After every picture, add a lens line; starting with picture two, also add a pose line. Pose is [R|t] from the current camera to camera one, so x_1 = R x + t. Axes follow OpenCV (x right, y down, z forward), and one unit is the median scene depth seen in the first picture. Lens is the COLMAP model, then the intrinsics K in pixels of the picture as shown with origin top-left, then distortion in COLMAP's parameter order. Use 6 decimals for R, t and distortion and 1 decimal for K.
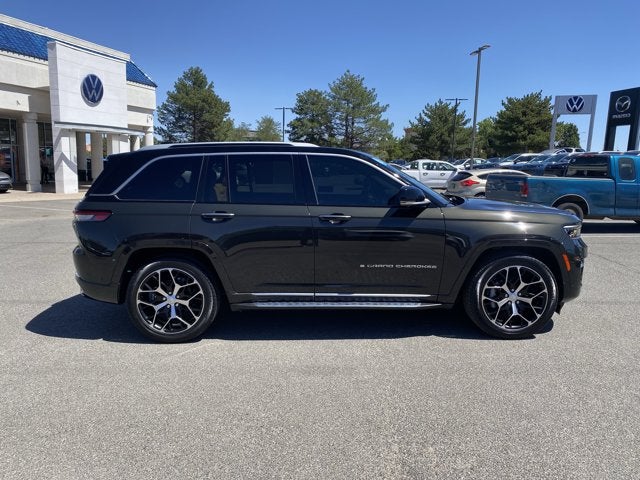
lens RADIAL K [[504.8, 0, 320.0], [0, 504.8, 240.0], [0, 0, 1]] dist [0.010778, 0.000198]
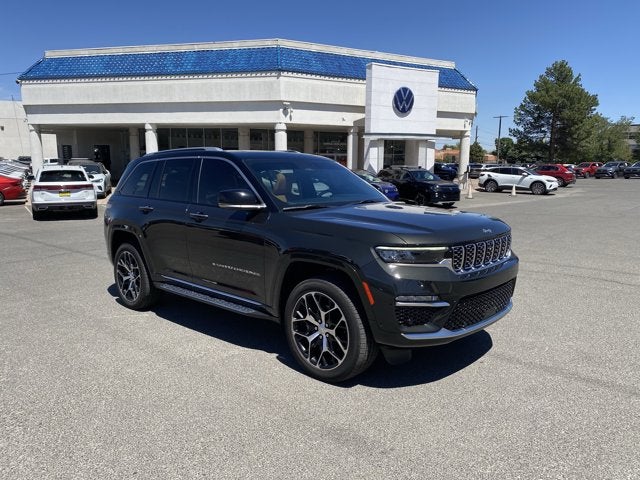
lens RADIAL K [[504.8, 0, 320.0], [0, 504.8, 240.0], [0, 0, 1]] dist [0.010778, 0.000198]
pose [[0.718113, 0.081879, -0.691093, 0.175996], [-0.086981, 0.995828, 0.027601, -0.008544], [0.690469, 0.040292, 0.722239, 0.078353]]
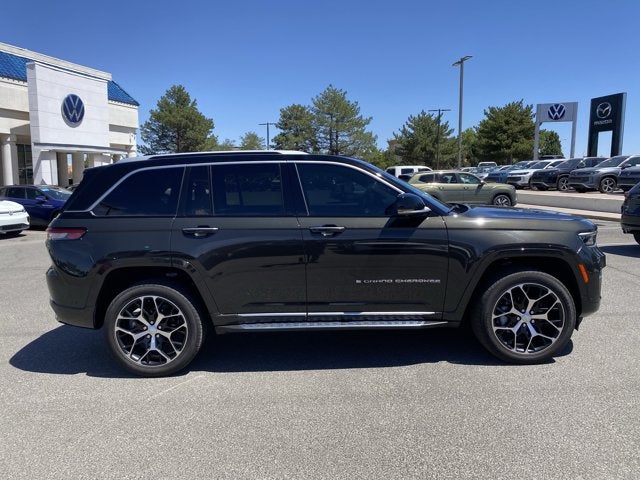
lens RADIAL K [[507.4, 0, 311.5], [0, 507.4, 226.4], [0, 0, 1]] dist [-0.000786, 0.002760]
pose [[0.999460, -0.031394, 0.009717, -0.002058], [0.031883, 0.997971, -0.055106, -0.000434], [-0.007967, 0.055386, 0.998433, 0.020008]]
